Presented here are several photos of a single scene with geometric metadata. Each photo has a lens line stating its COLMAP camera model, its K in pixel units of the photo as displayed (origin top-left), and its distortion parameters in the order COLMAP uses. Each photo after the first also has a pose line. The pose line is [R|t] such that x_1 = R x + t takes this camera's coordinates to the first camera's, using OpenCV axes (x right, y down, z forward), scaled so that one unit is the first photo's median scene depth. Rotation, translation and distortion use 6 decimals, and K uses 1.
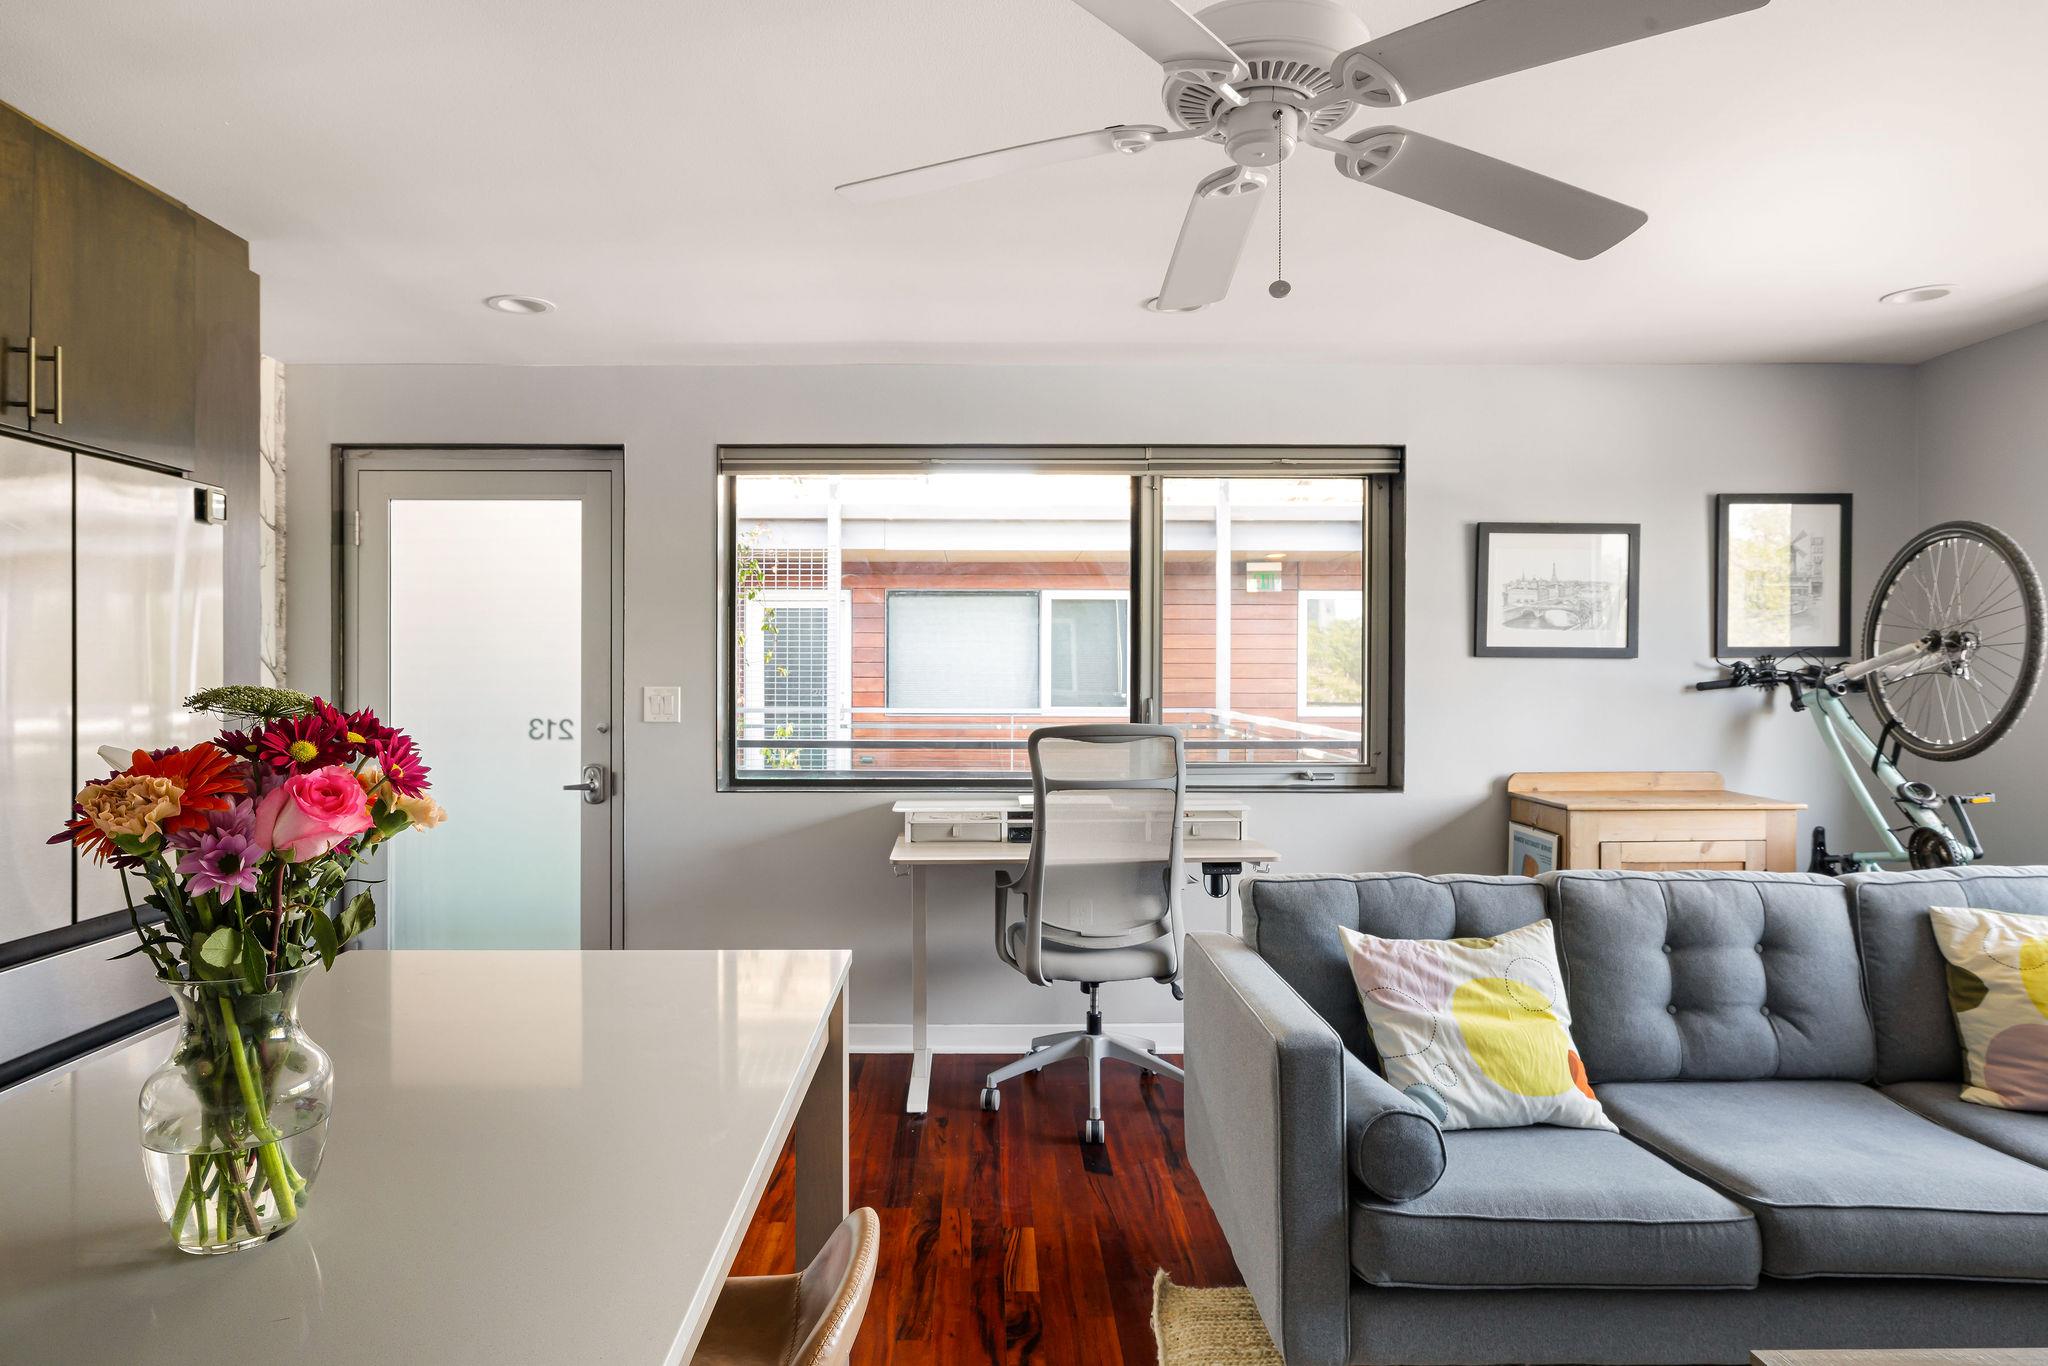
lens RADIAL K [[1218.1, 0, 977.0], [0, 1218.1, 679.7], [0, 0, 1]] dist [-0.004167, -0.000126]
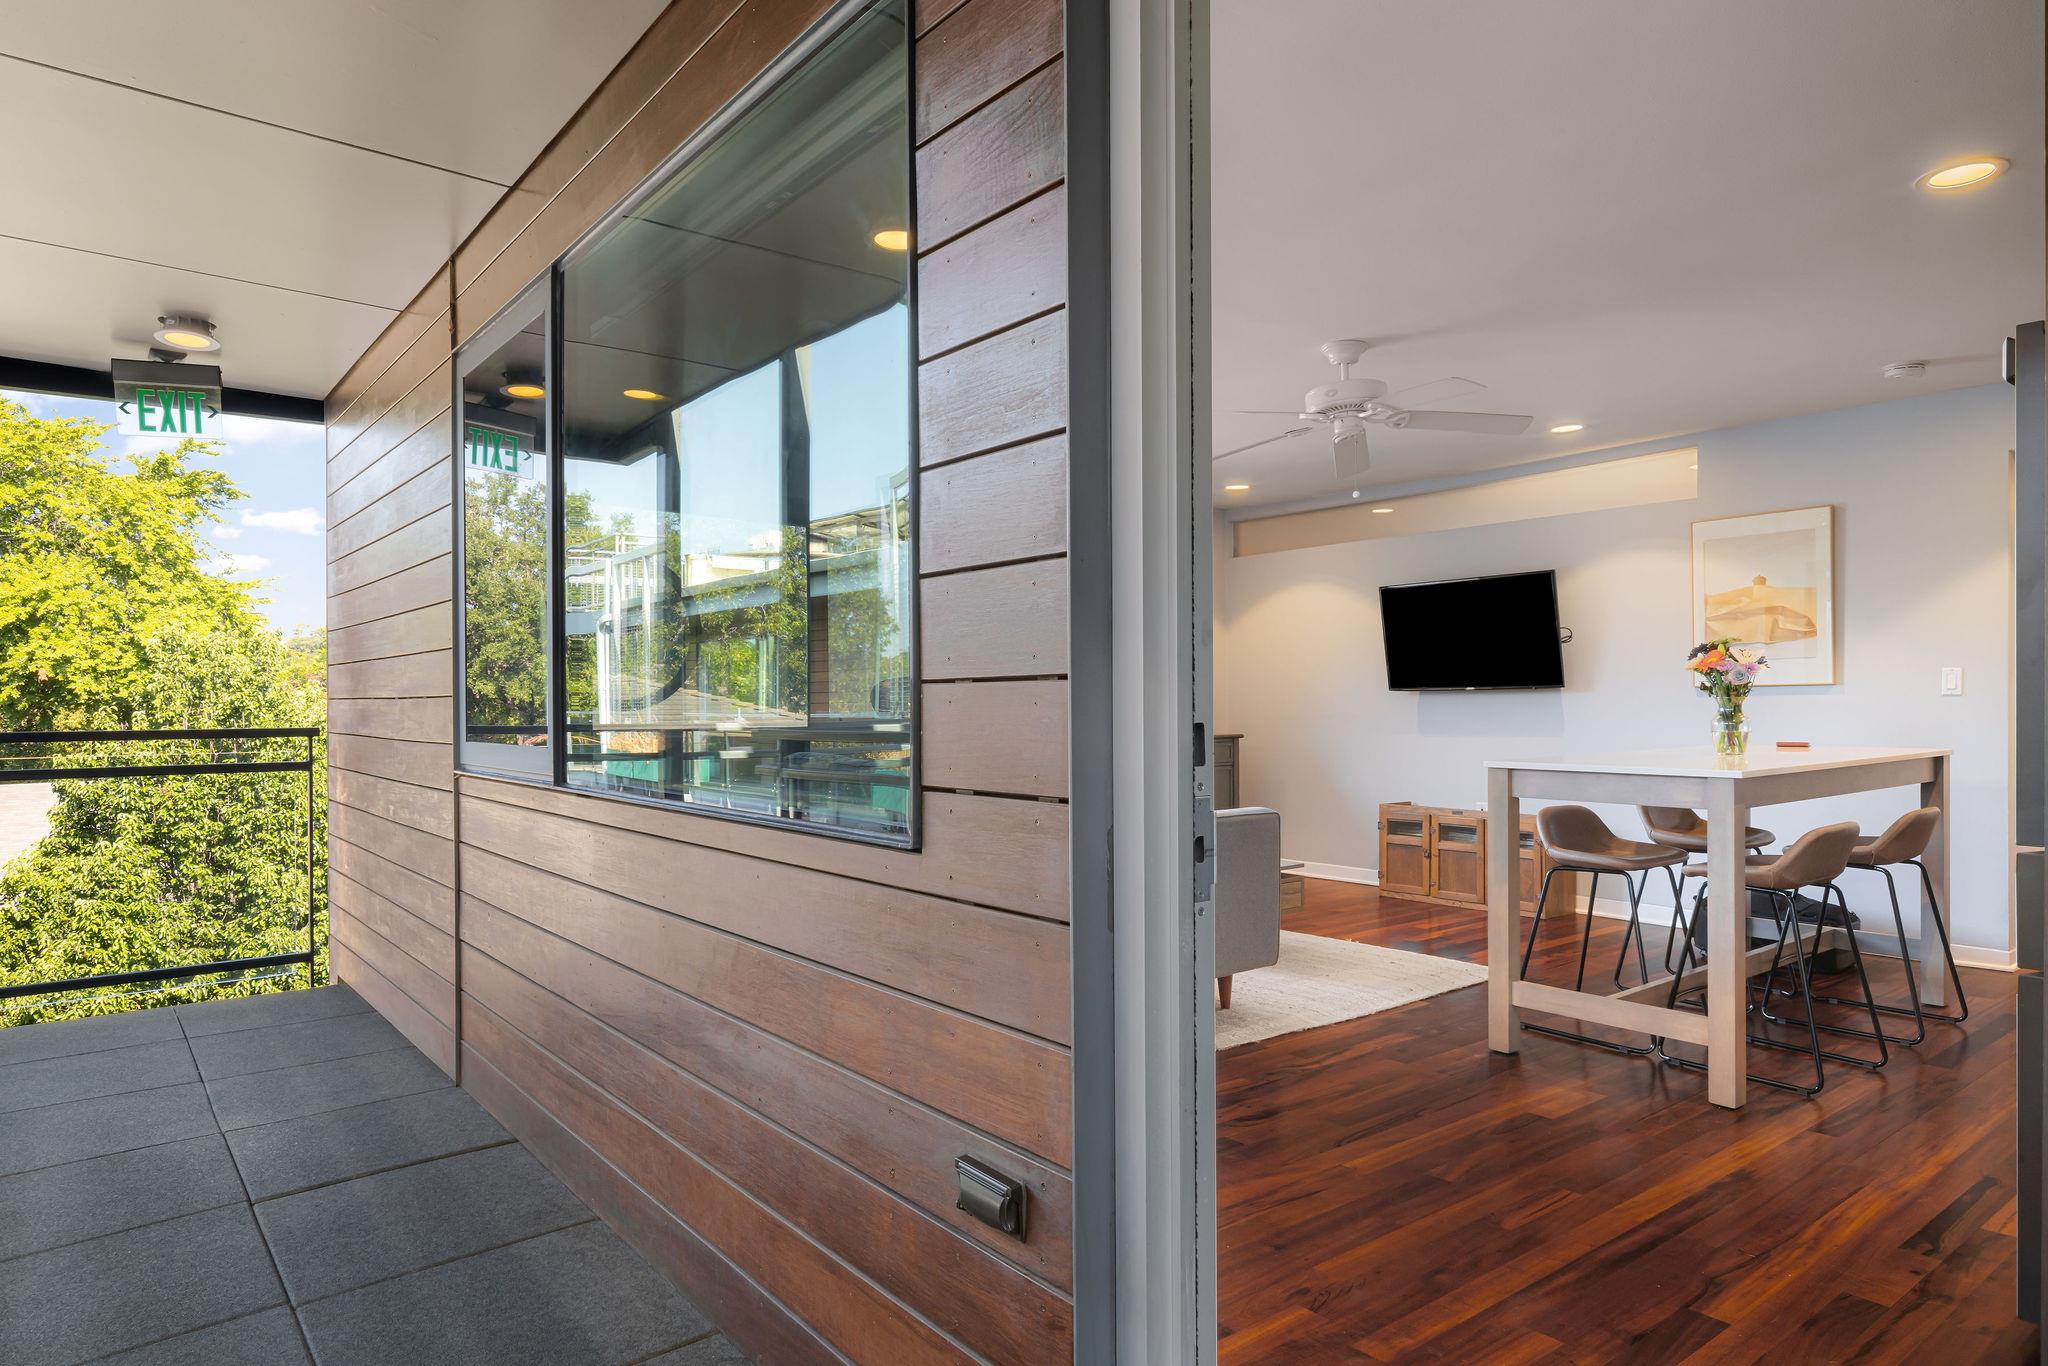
lens RADIAL K [[1194.0, 0, 1024.8], [0, 1194.0, 708.1], [0, 0, 1]] dist [0.005155, 0.000152]
pose [[-0.620413, -0.002458, 0.784271, -0.597600], [0.007687, 0.999928, 0.009215, 0.050629], [-0.784238, 0.011746, -0.620349, 1.417150]]
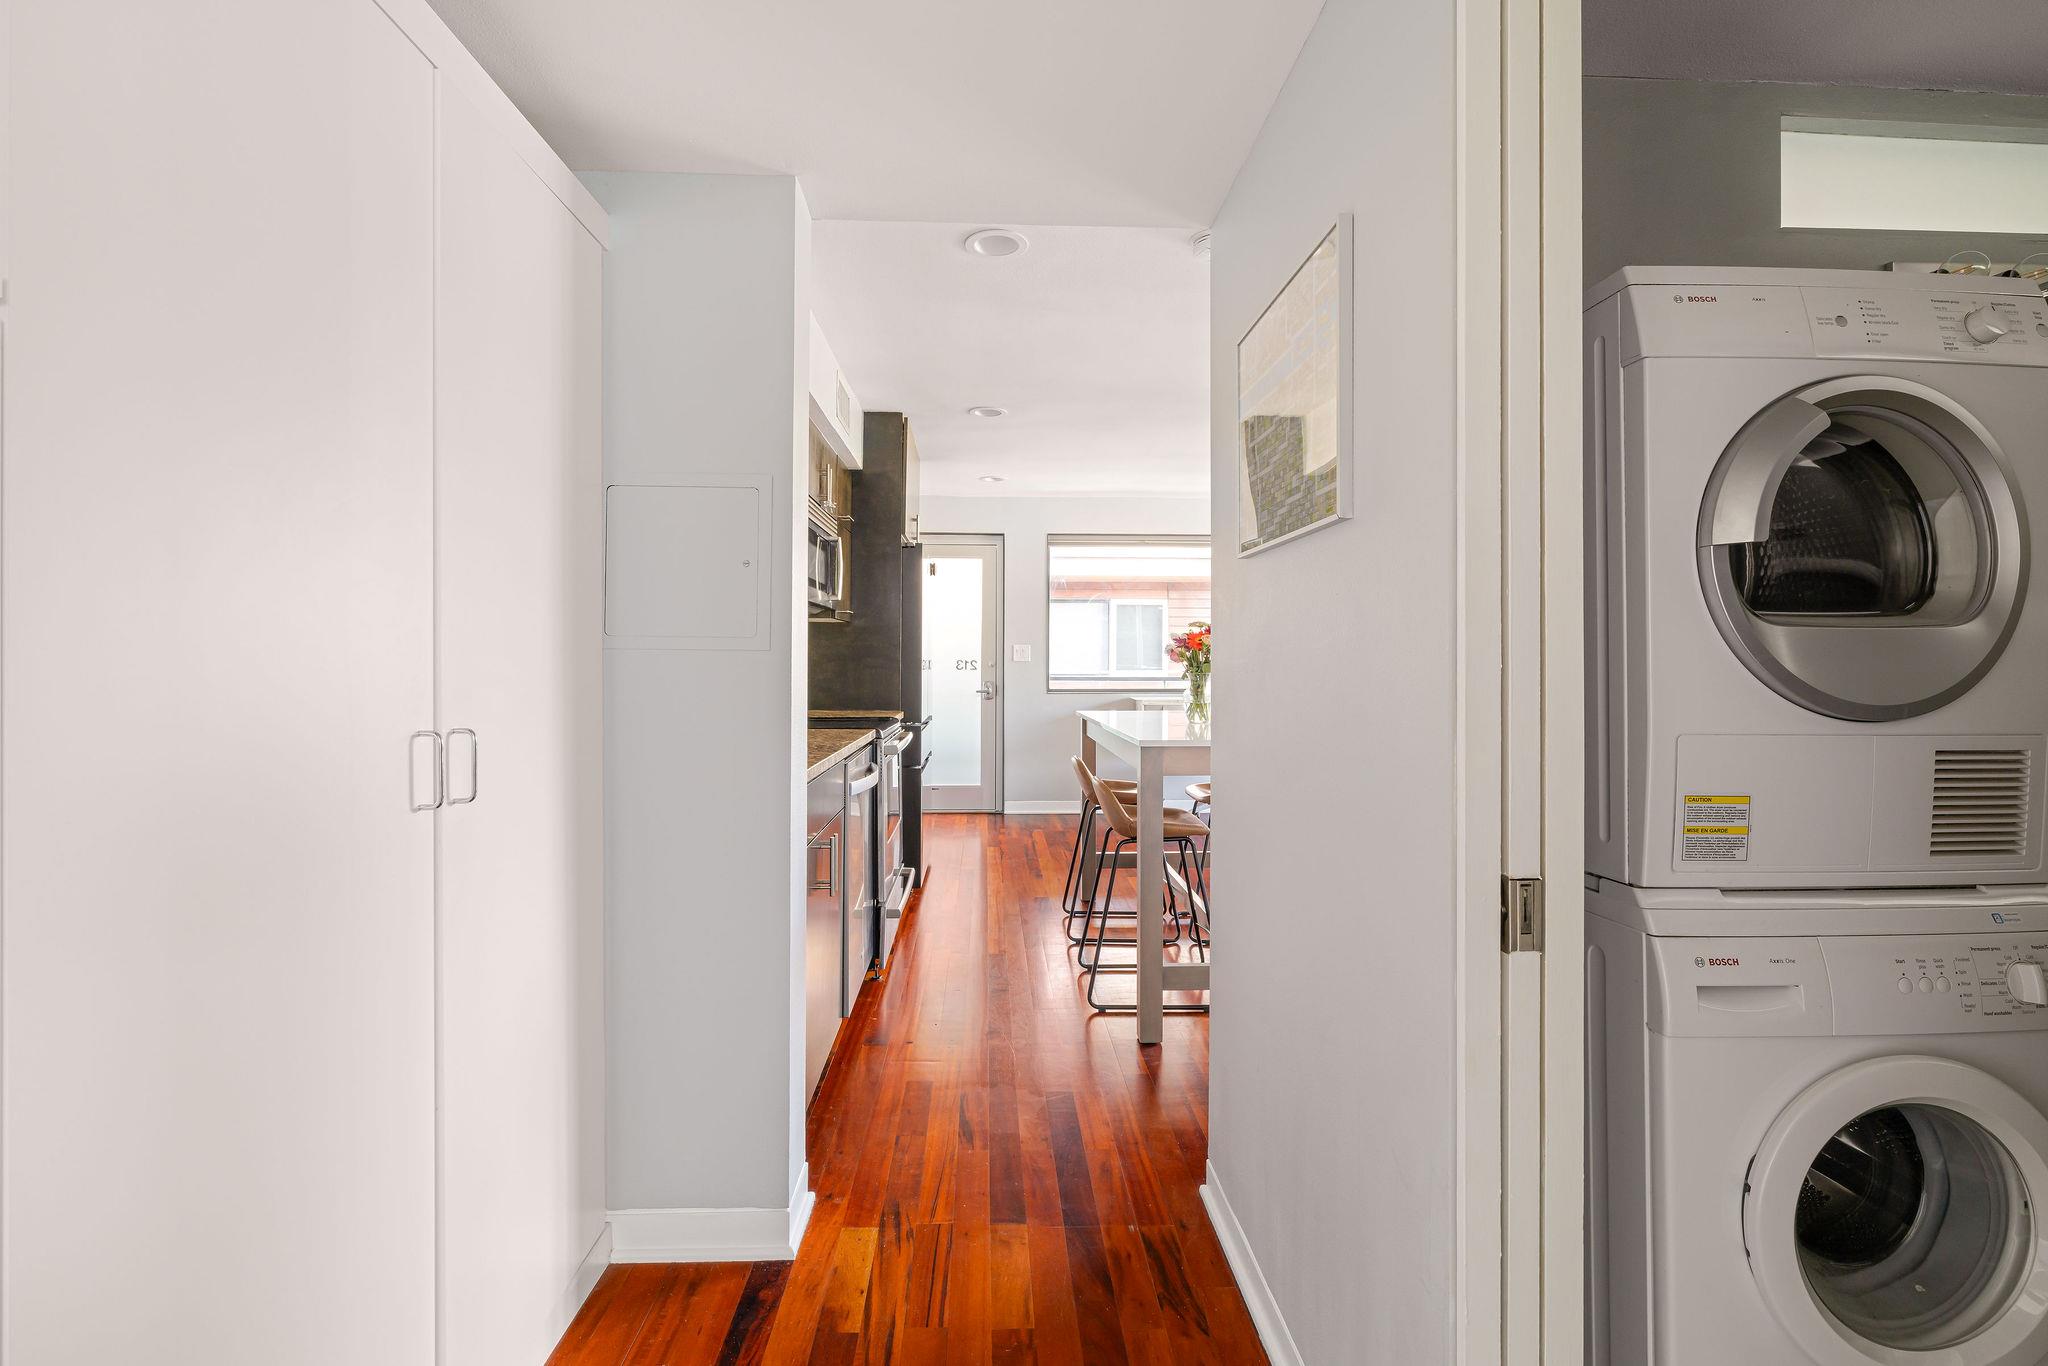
lens RADIAL K [[932.8, 0, 1019.8], [0, 932.8, 657.4], [0, 0, 1]] dist [-0.000522, 0.000002]
pose [[0.999080, 0.000780, 0.042874, -0.377770], [-0.000400, 0.999961, -0.008860, 0.048296], [-0.042880, 0.008834, 0.999041, -0.744080]]
